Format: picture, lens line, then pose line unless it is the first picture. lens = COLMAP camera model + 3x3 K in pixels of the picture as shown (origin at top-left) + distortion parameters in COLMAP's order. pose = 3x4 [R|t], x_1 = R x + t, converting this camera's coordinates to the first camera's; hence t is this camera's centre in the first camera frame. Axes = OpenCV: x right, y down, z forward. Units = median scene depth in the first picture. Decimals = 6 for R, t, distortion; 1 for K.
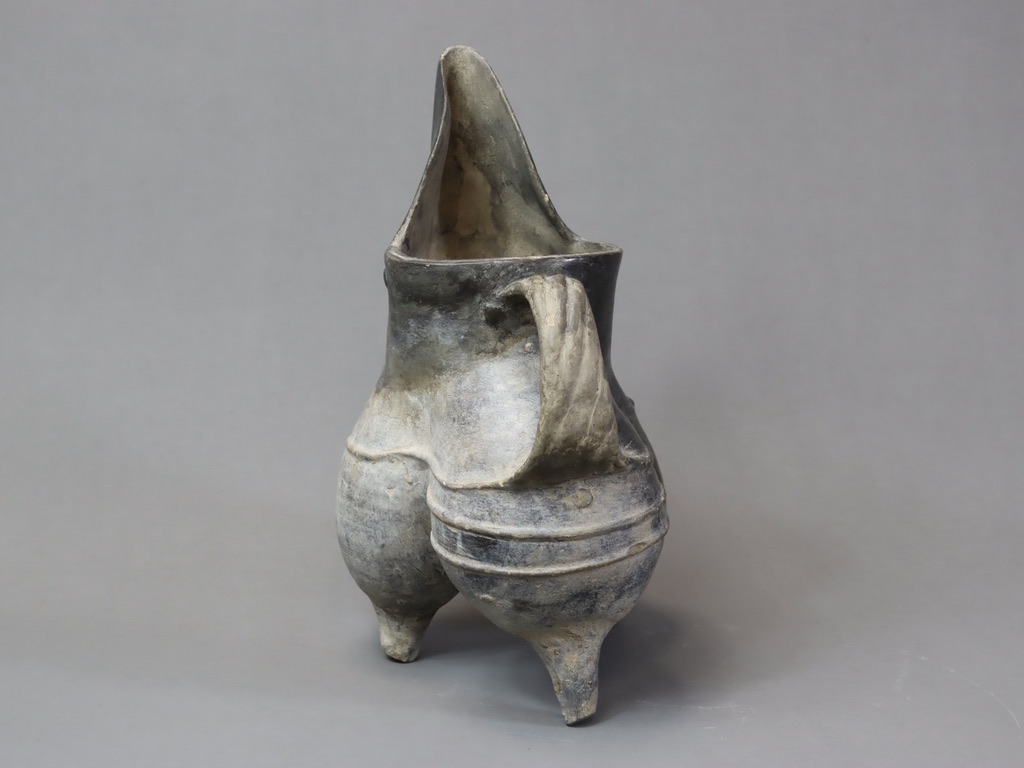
lens RADIAL K [[1531.4, 0, 512.0], [0, 1531.4, 384.0], [0, 0, 1]] dist [0.003603, 0.009417]
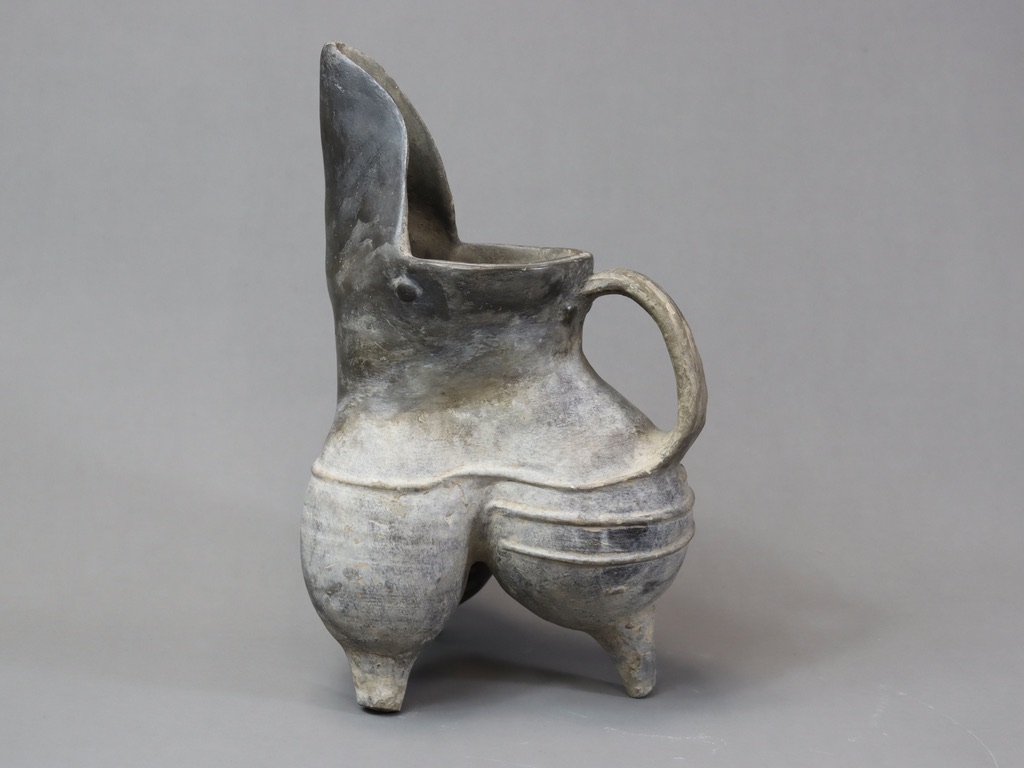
lens RADIAL K [[1531.4, 0, 512.0], [0, 1531.4, 384.0], [0, 0, 1]] dist [0.003603, 0.009417]
pose [[0.583002, -0.123206, 0.803075, -0.831539], [0.140871, 0.988793, 0.049431, -0.053766], [-0.800165, 0.084312, 0.593824, 0.429184]]
